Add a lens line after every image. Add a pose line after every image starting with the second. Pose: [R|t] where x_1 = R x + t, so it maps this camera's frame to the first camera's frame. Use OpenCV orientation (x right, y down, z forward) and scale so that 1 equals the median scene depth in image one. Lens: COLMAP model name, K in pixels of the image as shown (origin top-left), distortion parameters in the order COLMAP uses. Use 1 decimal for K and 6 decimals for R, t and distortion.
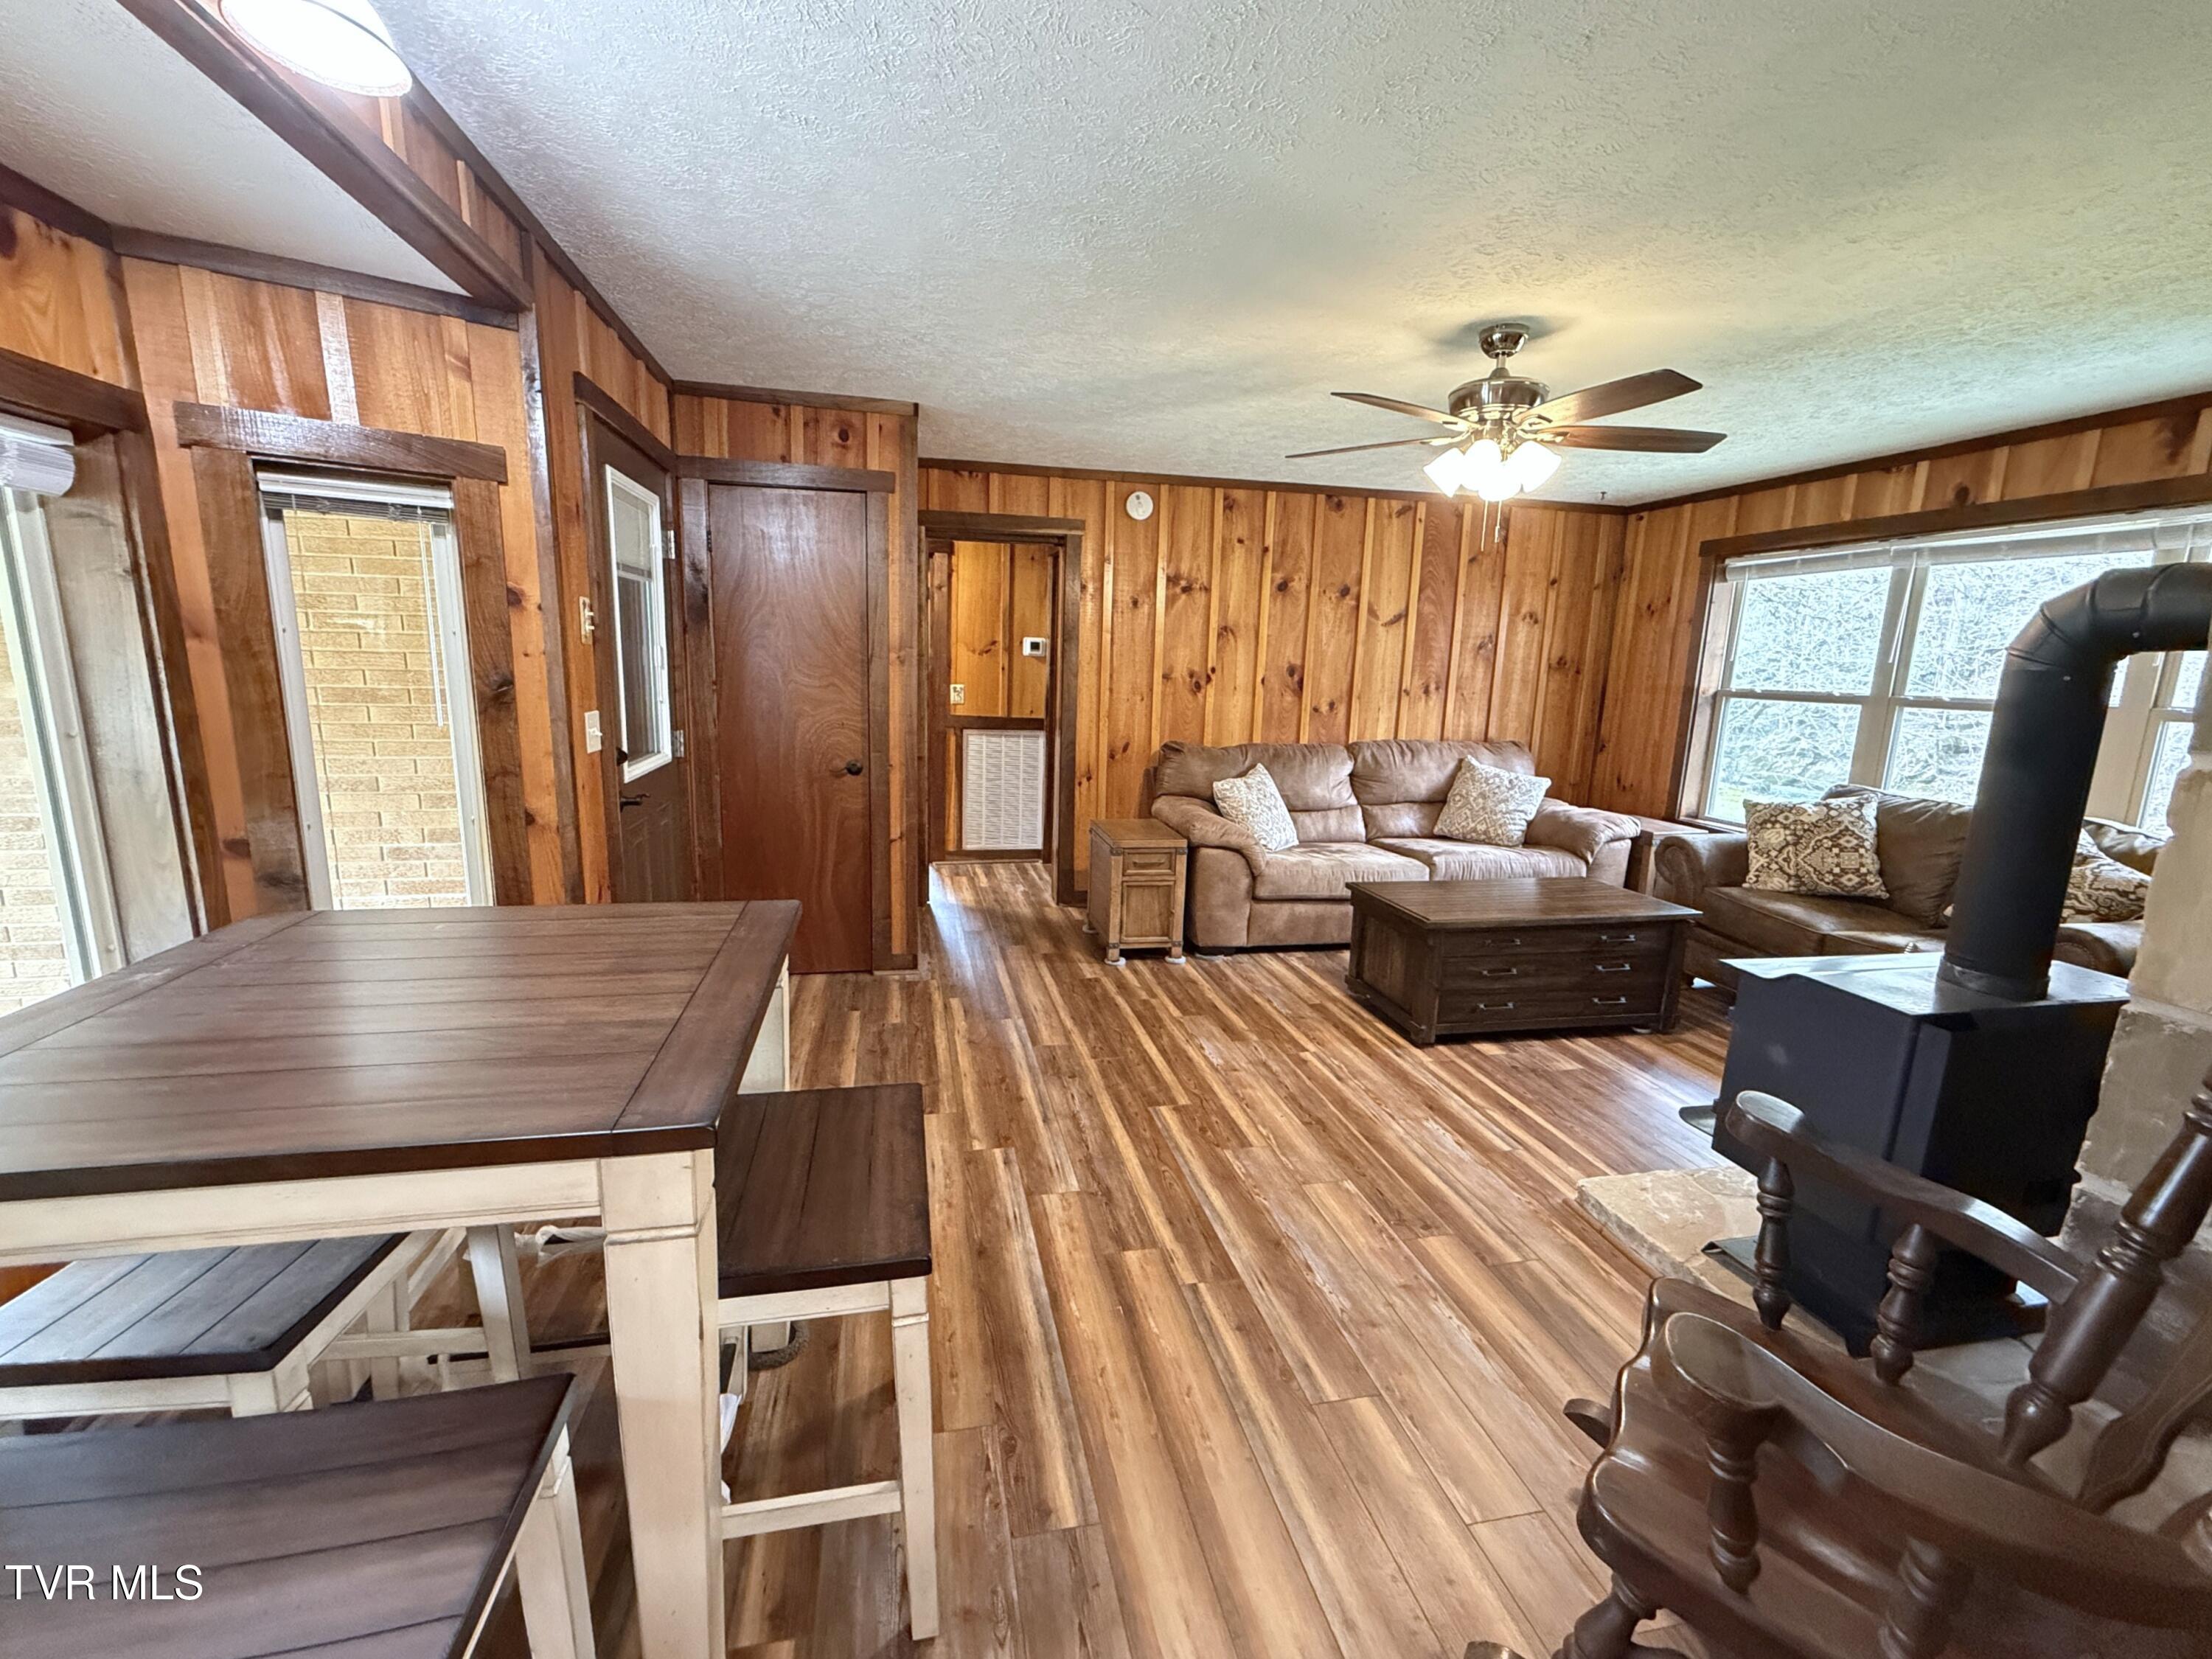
lens RADIAL K [[925.3, 0, 1098.2], [0, 925.3, 828.4], [0, 0, 1]] dist [-0.001127, 0.000640]
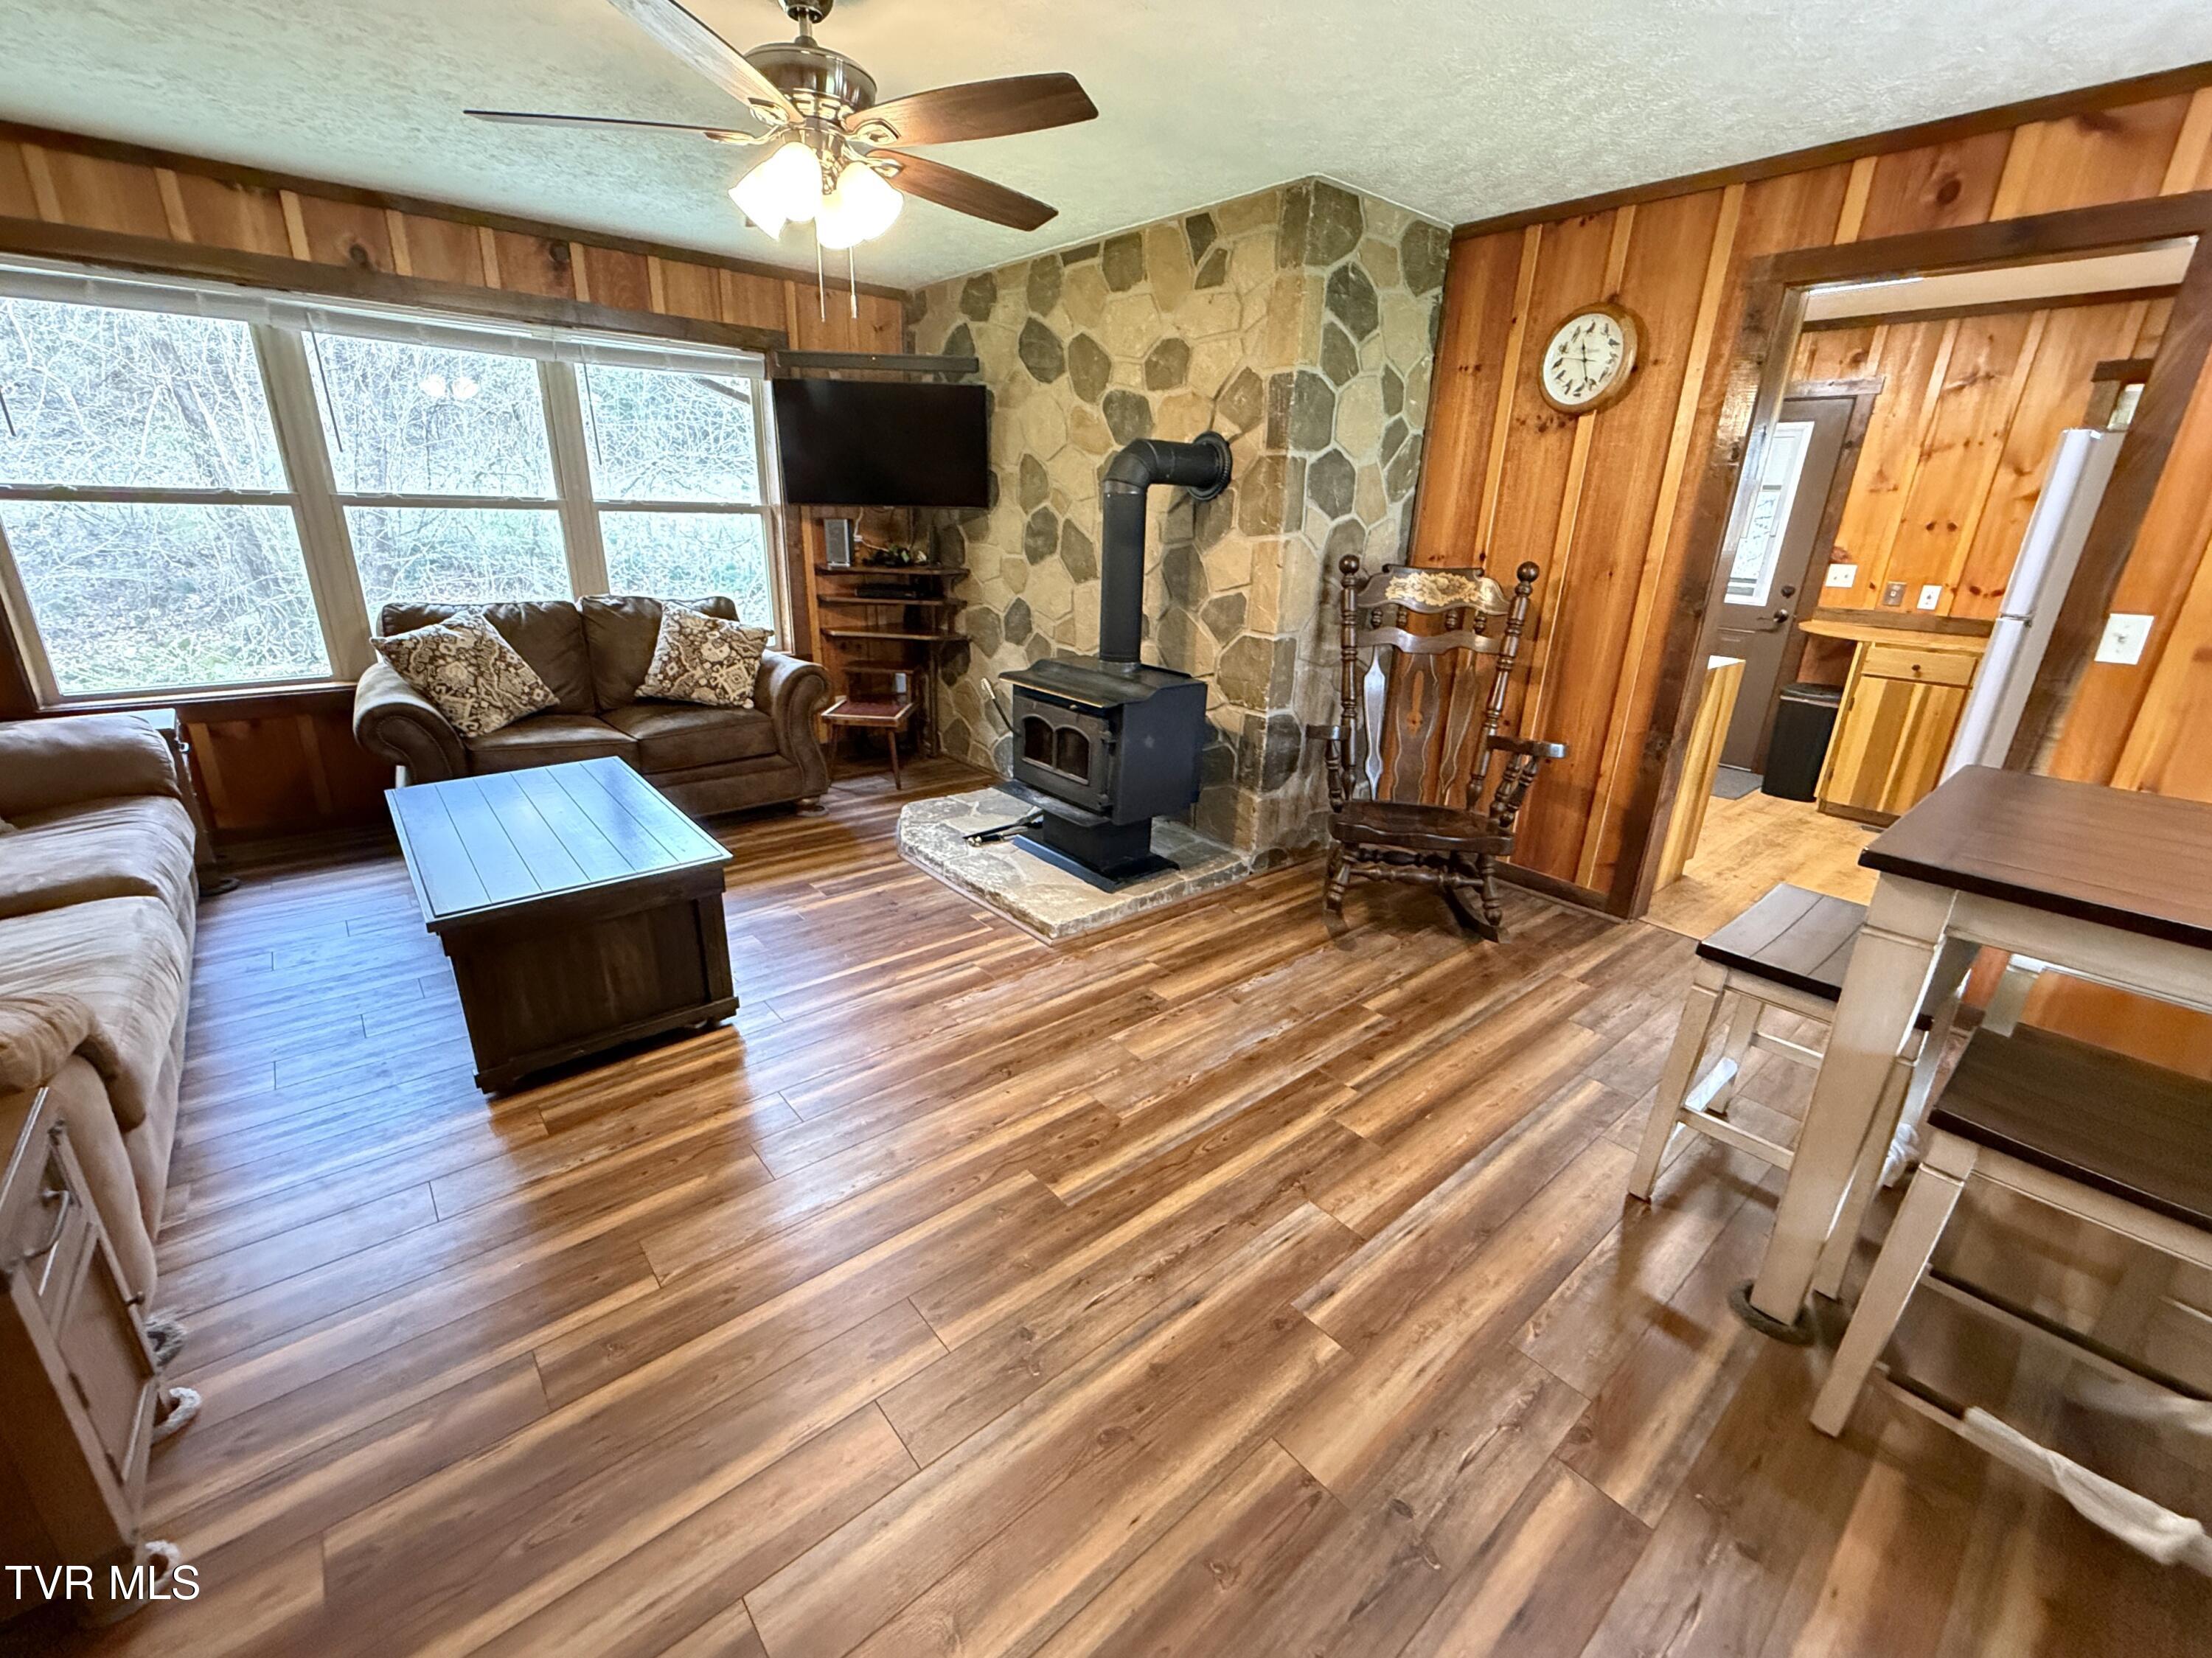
lens RADIAL K [[925.2, 0, 1098.2], [0, 925.2, 827.9], [0, 0, 1]] dist [-0.001127, 0.000640]
pose [[-0.470484, -0.331785, 0.817657, -0.273092], [0.115908, 0.895354, 0.430007, -0.148414], [-0.874763, 0.297084, -0.382793, 0.780425]]
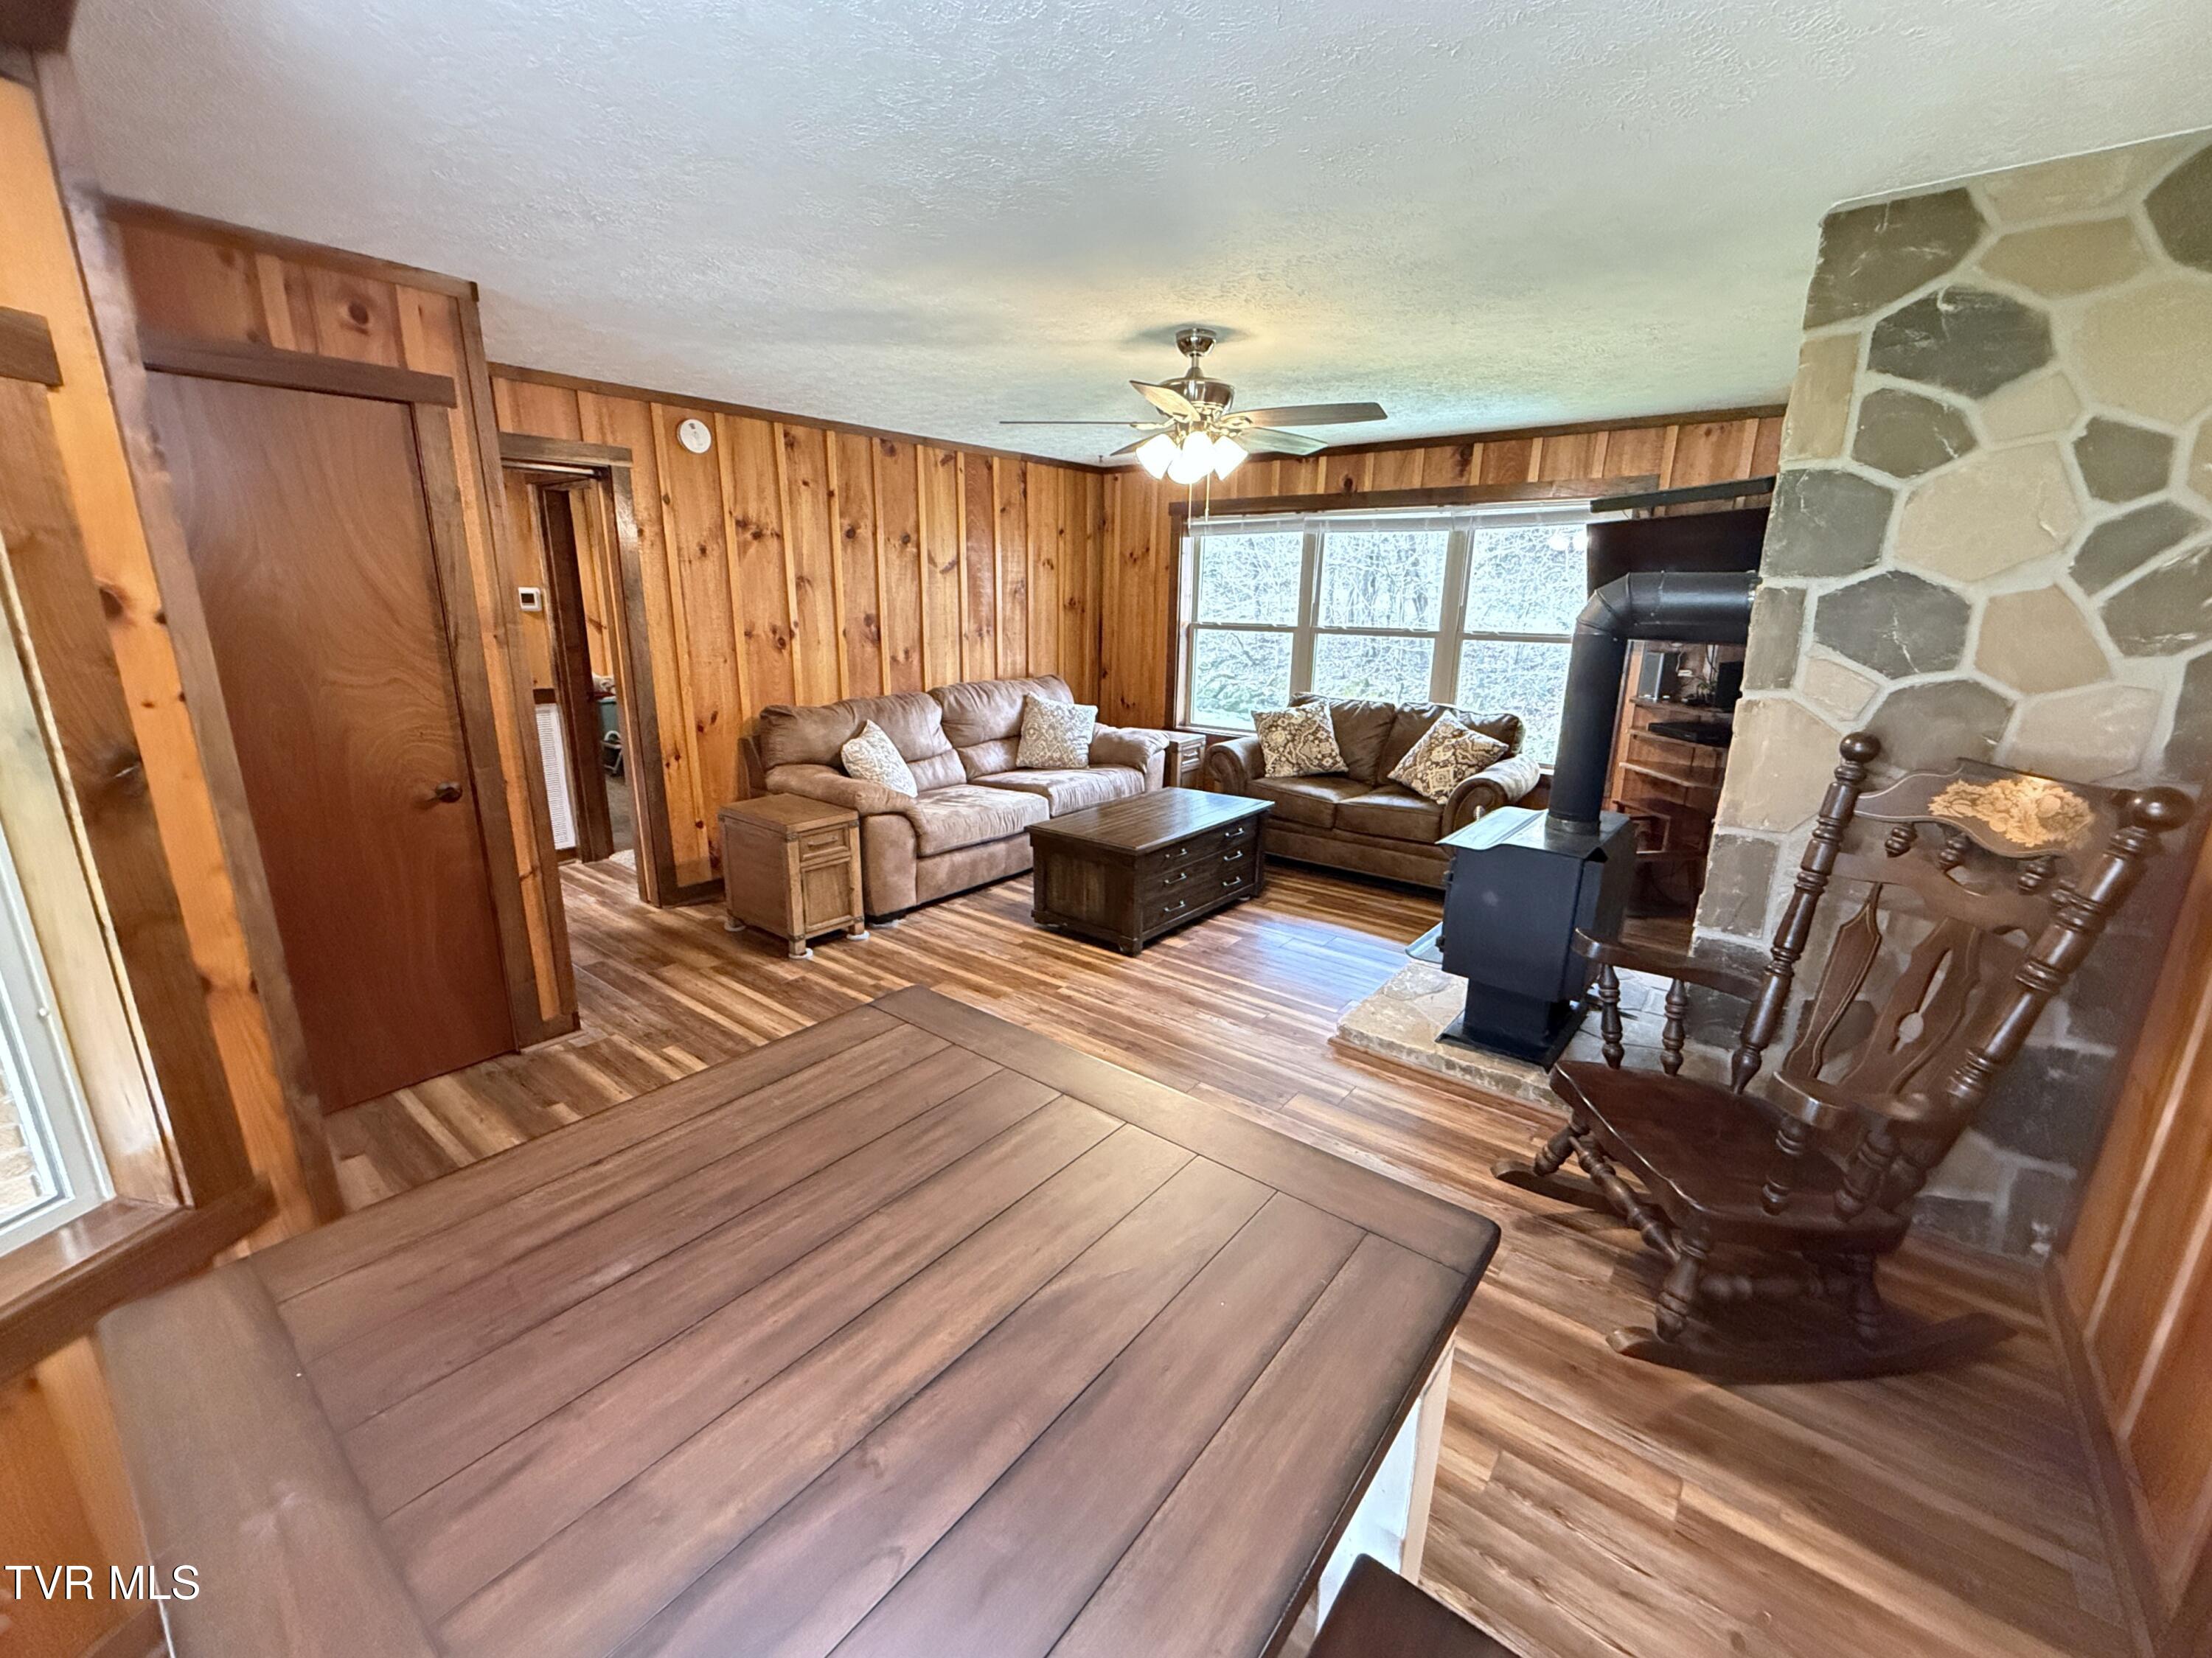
lens RADIAL K [[903.5, 0, 1096.0], [0, 903.5, 827.8], [0, 0, 1]] dist [0.001301, 0.000125]
pose [[0.776615, -0.179100, 0.603981, -0.274063], [0.125682, 0.983511, 0.130037, -0.060171], [-0.617312, -0.025078, 0.786319, 0.112293]]
